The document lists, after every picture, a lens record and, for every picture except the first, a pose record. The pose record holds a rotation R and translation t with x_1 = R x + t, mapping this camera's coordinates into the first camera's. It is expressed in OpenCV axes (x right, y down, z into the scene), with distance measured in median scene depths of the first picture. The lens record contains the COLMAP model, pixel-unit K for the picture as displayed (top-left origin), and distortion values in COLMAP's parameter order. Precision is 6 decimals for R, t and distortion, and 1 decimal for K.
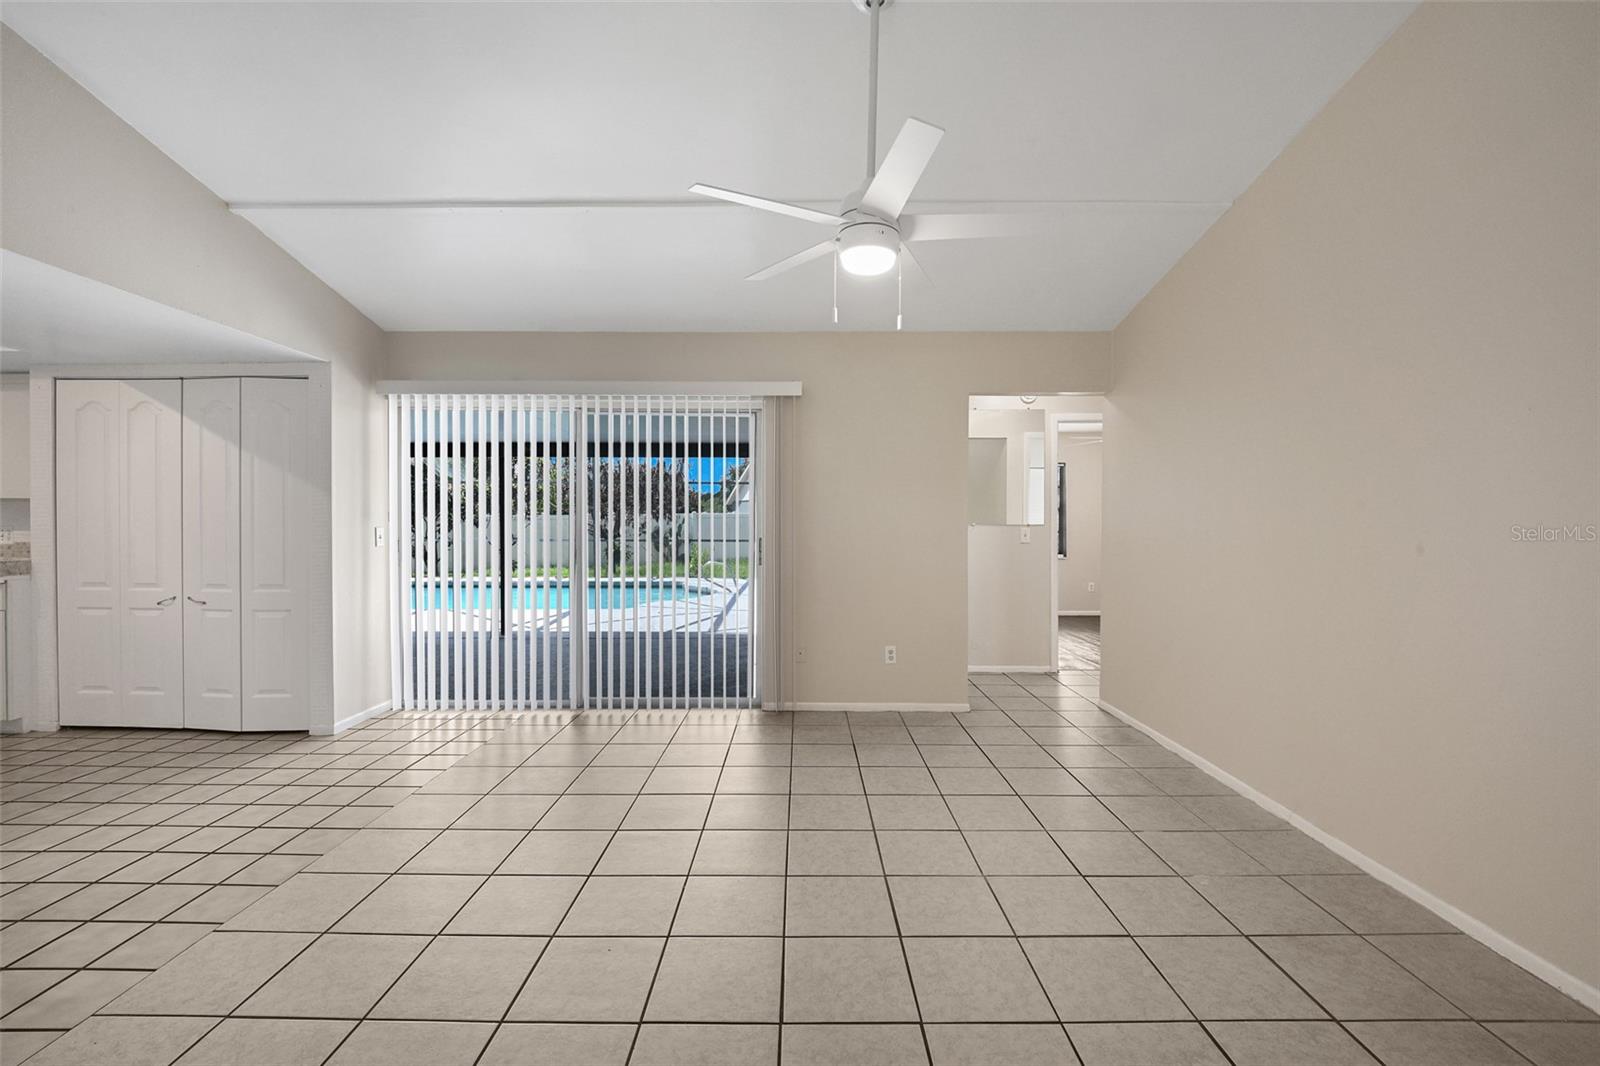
lens RADIAL K [[673.1, 0, 802.7], [0, 673.1, 523.0], [0, 0, 1]] dist [0.040097, -0.030809]
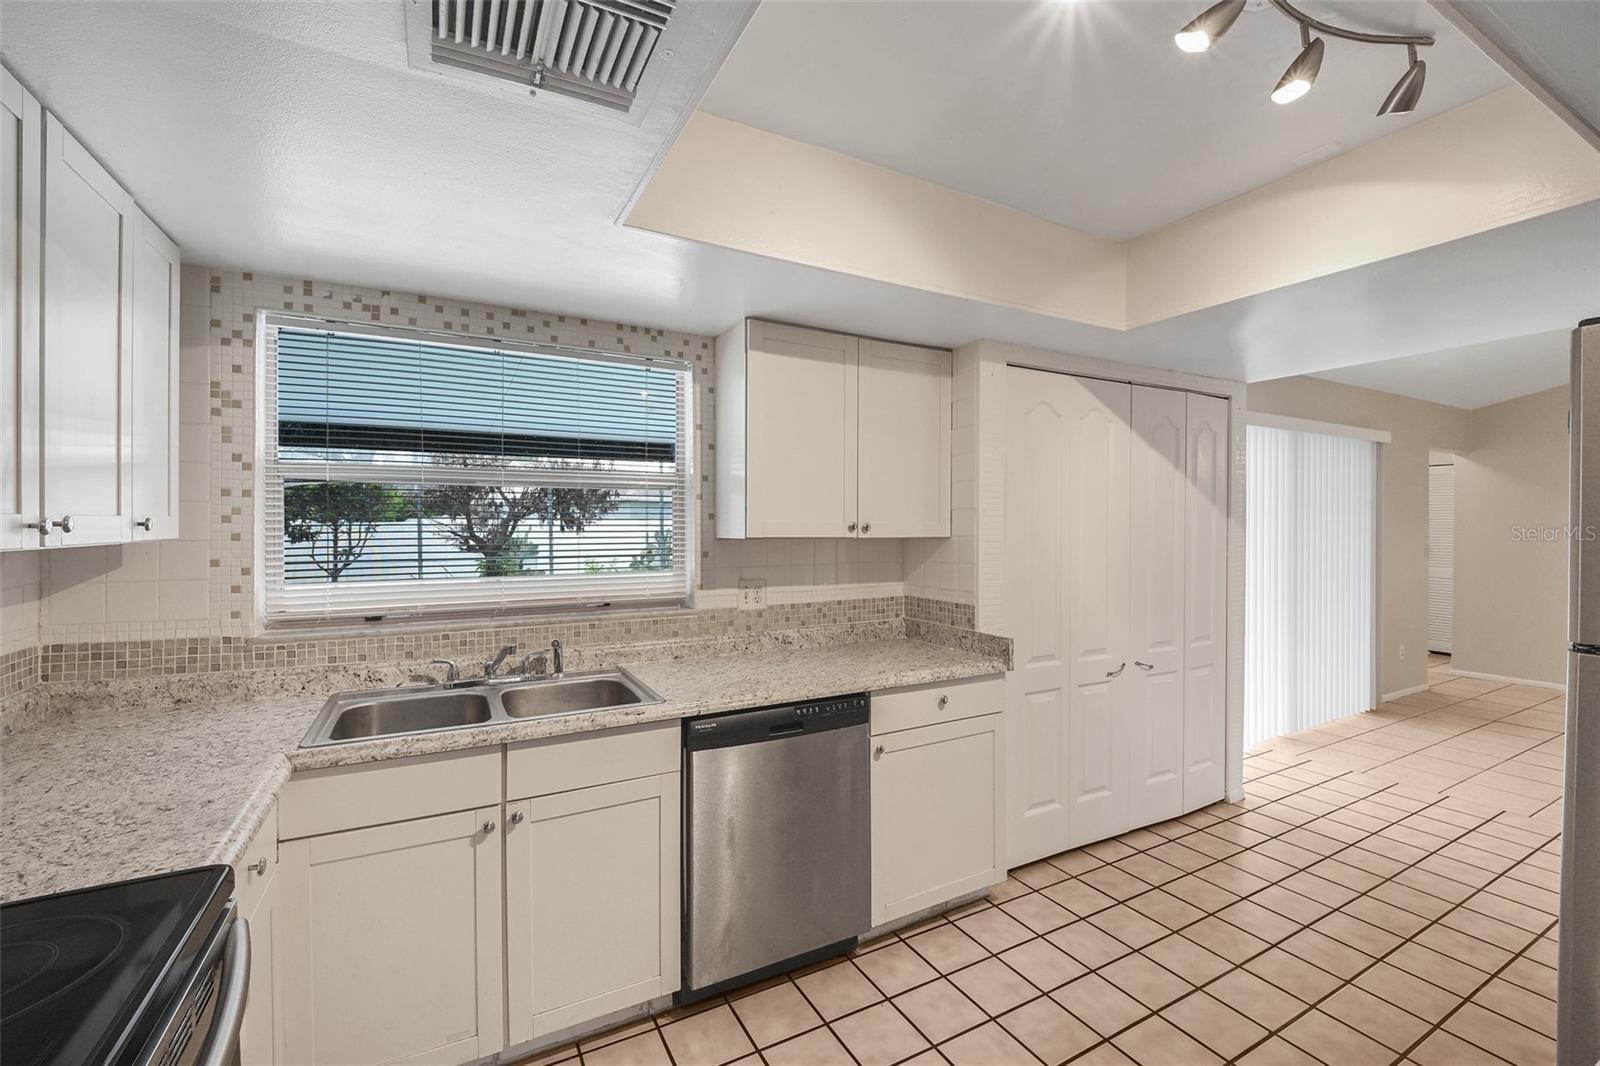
lens RADIAL K [[682.7, 0, 802.8], [0, 682.7, 526.0], [0, 0, 1]] dist [-0.014468, -0.000211]
pose [[0.873956, -0.001725, 0.486001, -1.495658], [-0.001992, 0.999973, 0.007130, -0.049356], [-0.486000, -0.007199, 0.873929, 0.459735]]
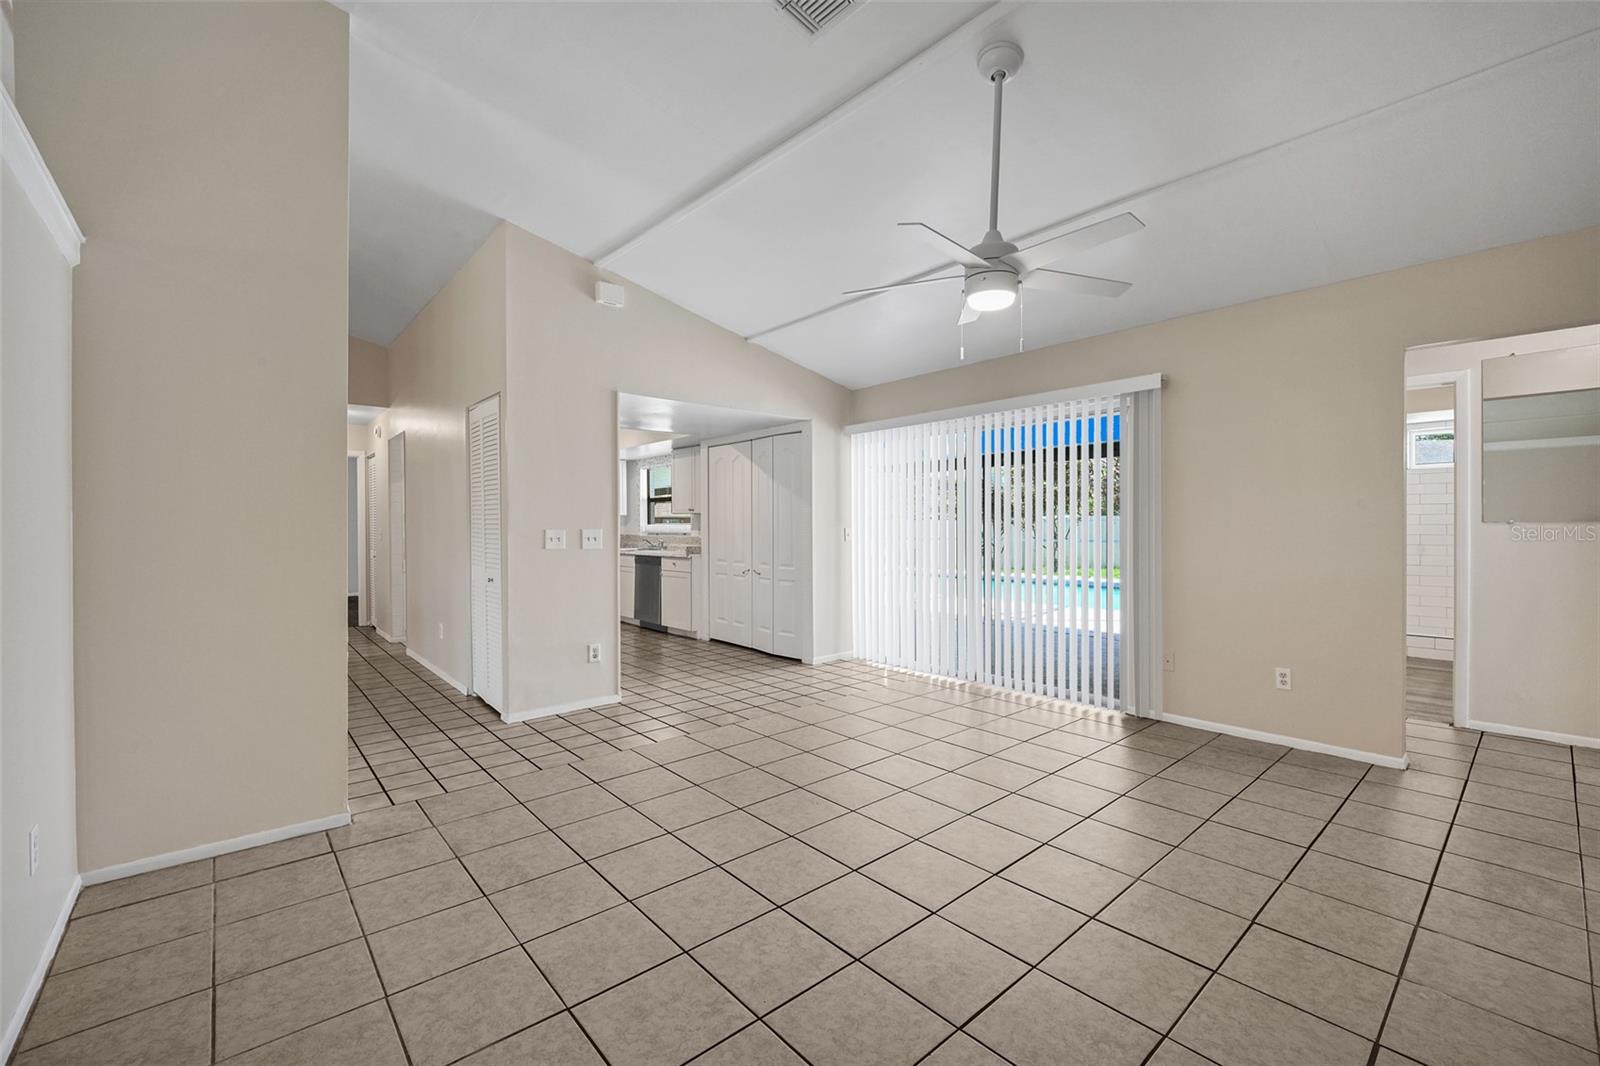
lens RADIAL K [[682.7, 0, 802.8], [0, 682.7, 526.0], [0, 0, 1]] dist [-0.014468, -0.000211]
pose [[0.651603, -0.003868, -0.758551, 0.415439], [0.006531, 0.999979, 0.000511, 0.000247], [0.758532, -0.005287, 0.651614, -0.004872]]
